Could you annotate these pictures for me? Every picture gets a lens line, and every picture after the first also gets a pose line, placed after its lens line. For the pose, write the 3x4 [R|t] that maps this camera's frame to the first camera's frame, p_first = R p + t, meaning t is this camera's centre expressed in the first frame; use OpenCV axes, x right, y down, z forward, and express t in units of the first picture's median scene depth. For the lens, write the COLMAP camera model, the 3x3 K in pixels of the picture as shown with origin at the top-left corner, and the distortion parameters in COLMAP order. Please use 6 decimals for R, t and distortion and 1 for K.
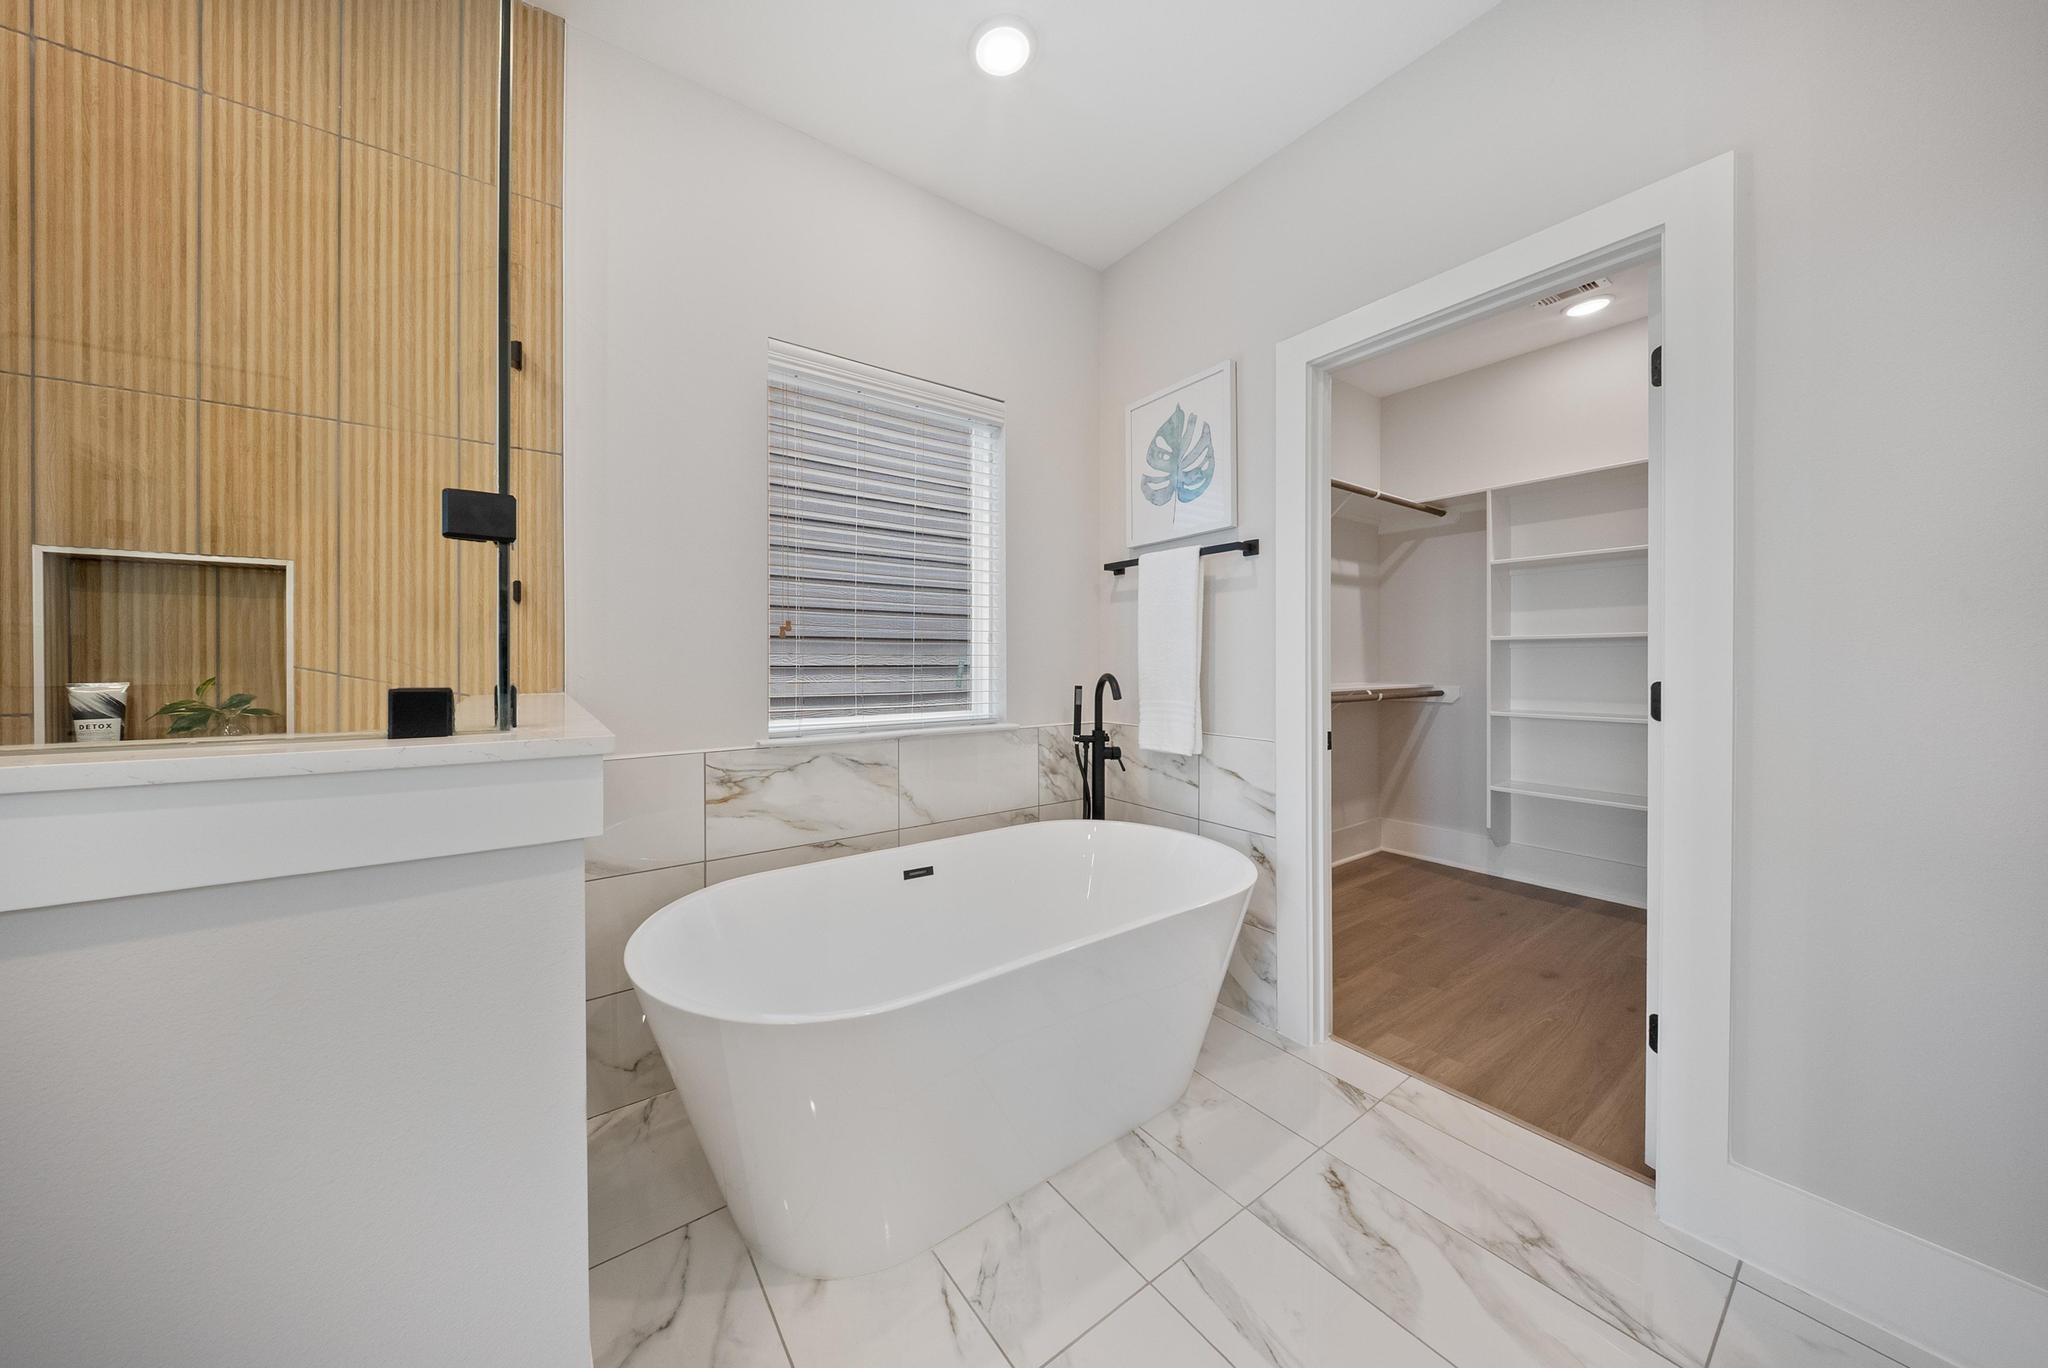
lens RADIAL K [[646.9, 0, 947.5], [0, 646.9, 659.2], [0, 0, 1]] dist [0.000131, -0.000074]
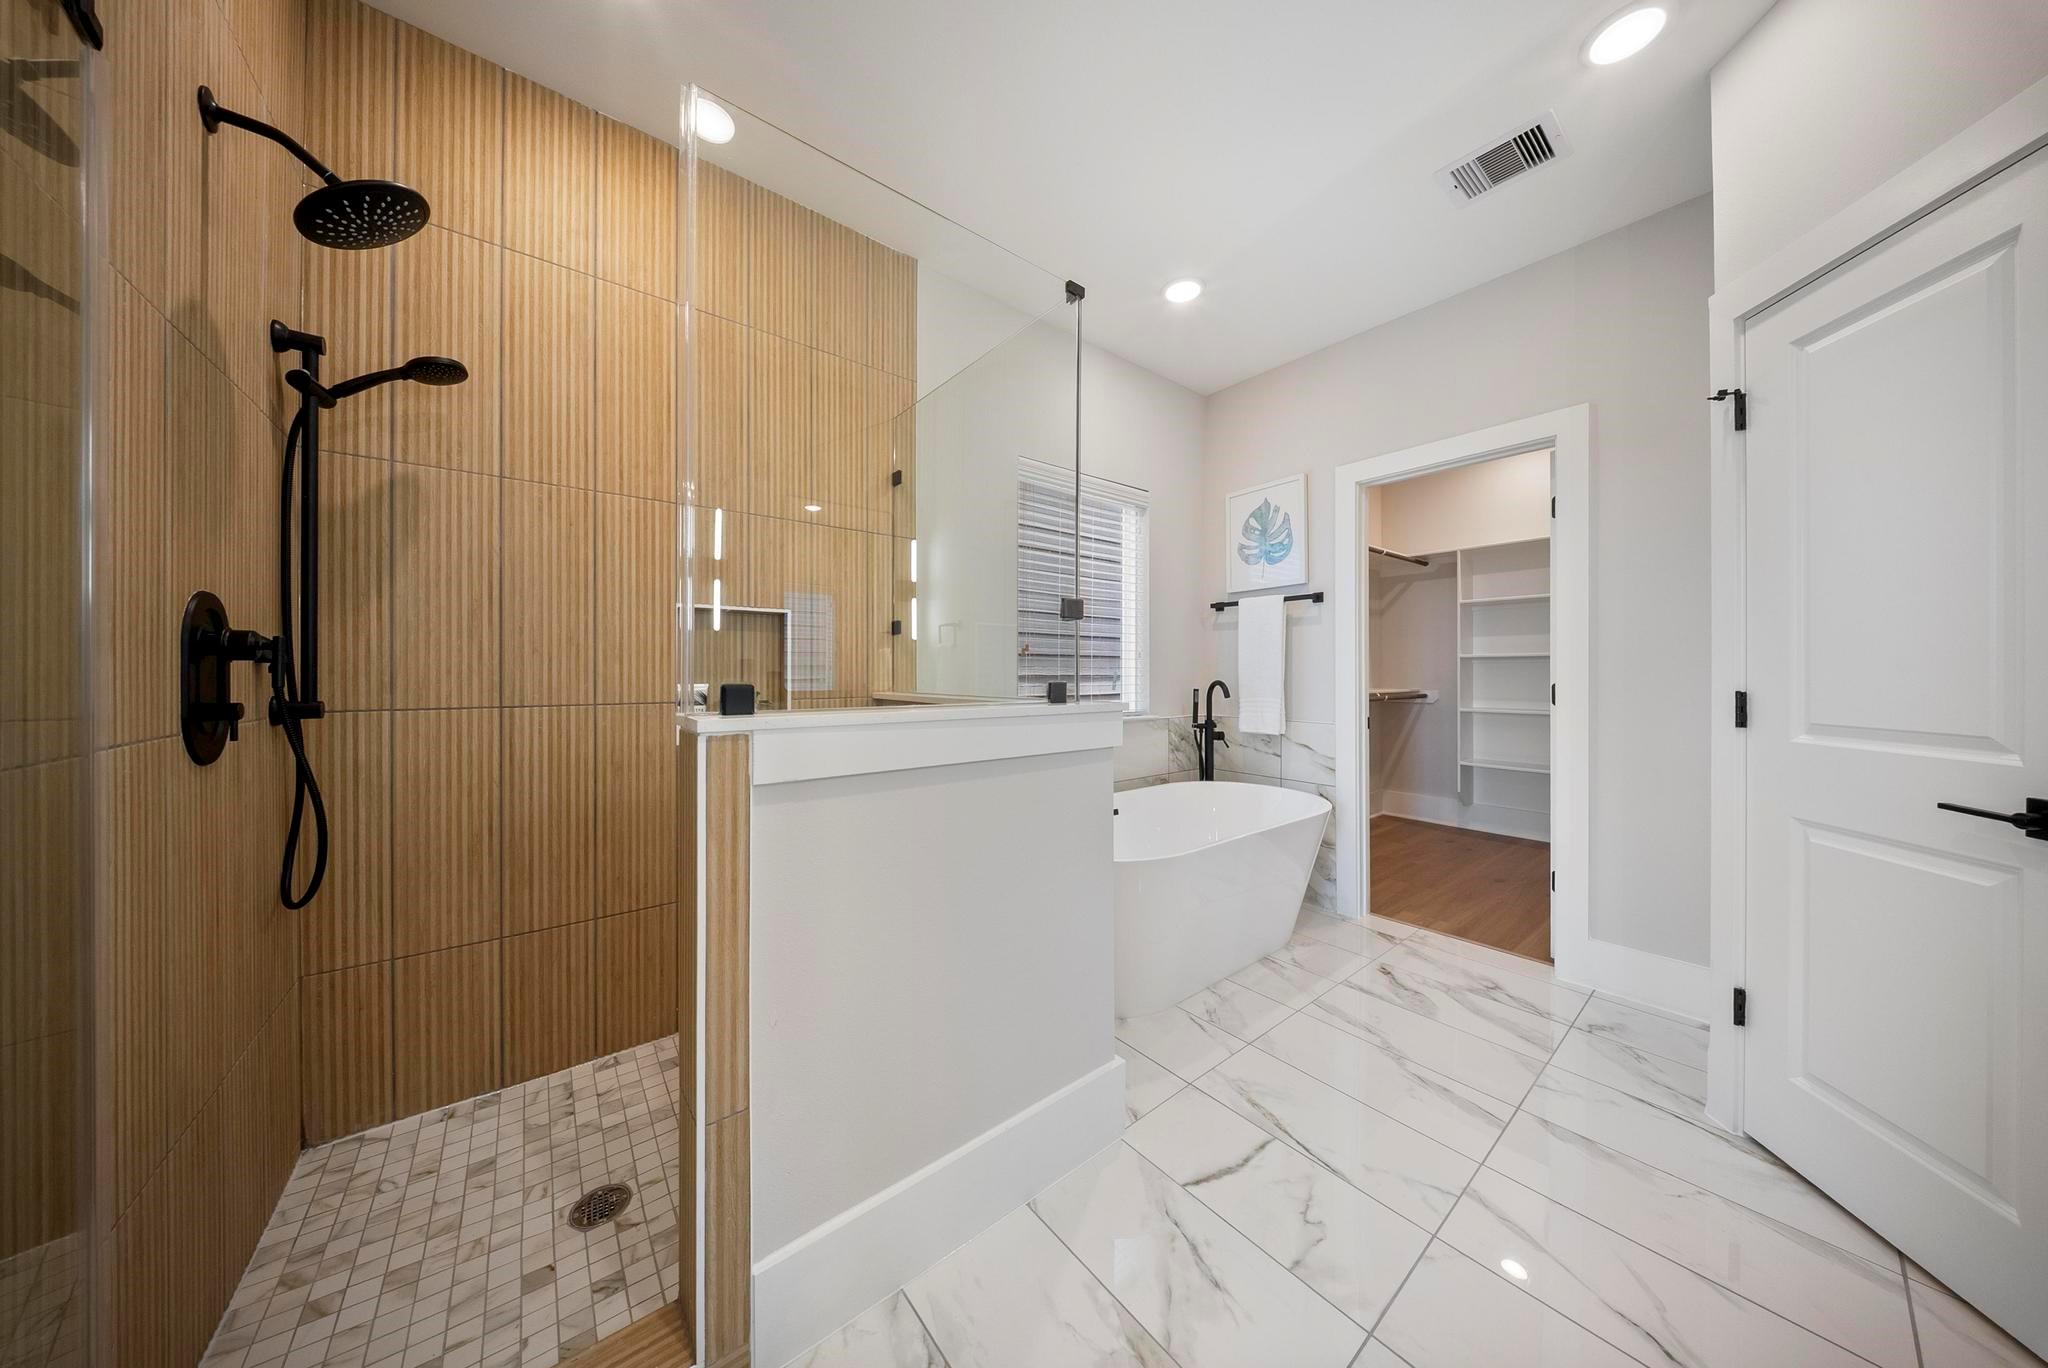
lens RADIAL K [[622.5, 0, 1017.8], [0, 622.5, 670.0], [0, 0, 1]] dist [-0.000234, -0.000134]
pose [[0.995740, 0.000251, 0.092208, -0.331476], [0.000070, 0.999994, -0.003482, 0.003627], [-0.092209, 0.003473, 0.995734, -0.353347]]
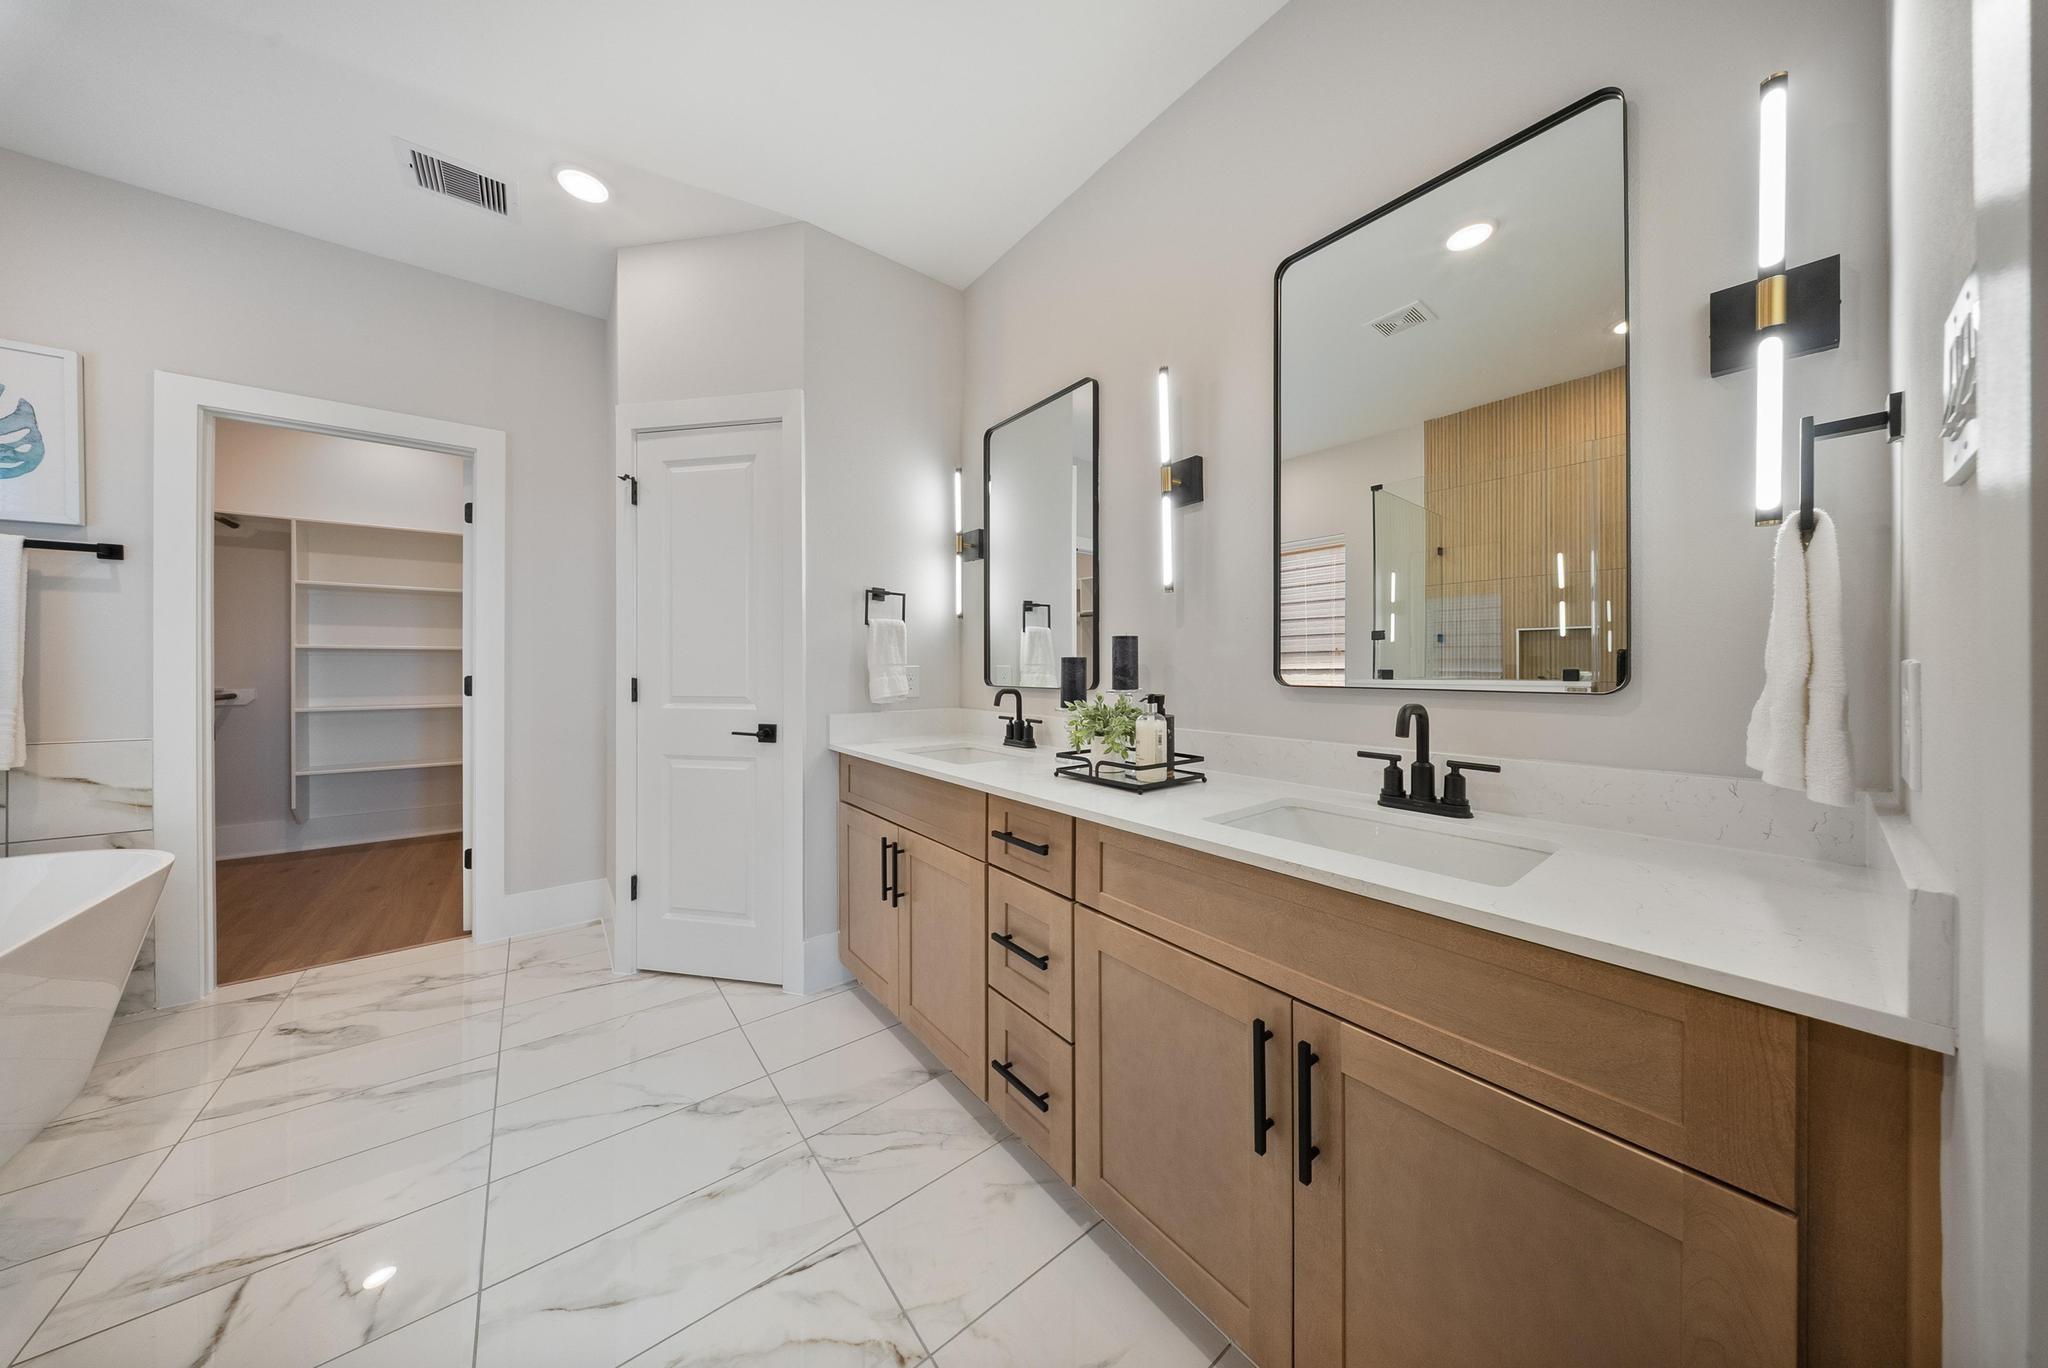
lens RADIAL K [[622.5, 0, 1017.8], [0, 622.5, 670.0], [0, 0, 1]] dist [-0.000234, -0.000134]
pose [[-0.082256, -0.004853, 0.996599, -0.548675], [-0.001345, 0.999988, 0.004759, 0.005265], [-0.996610, -0.000949, -0.082261, -0.295437]]
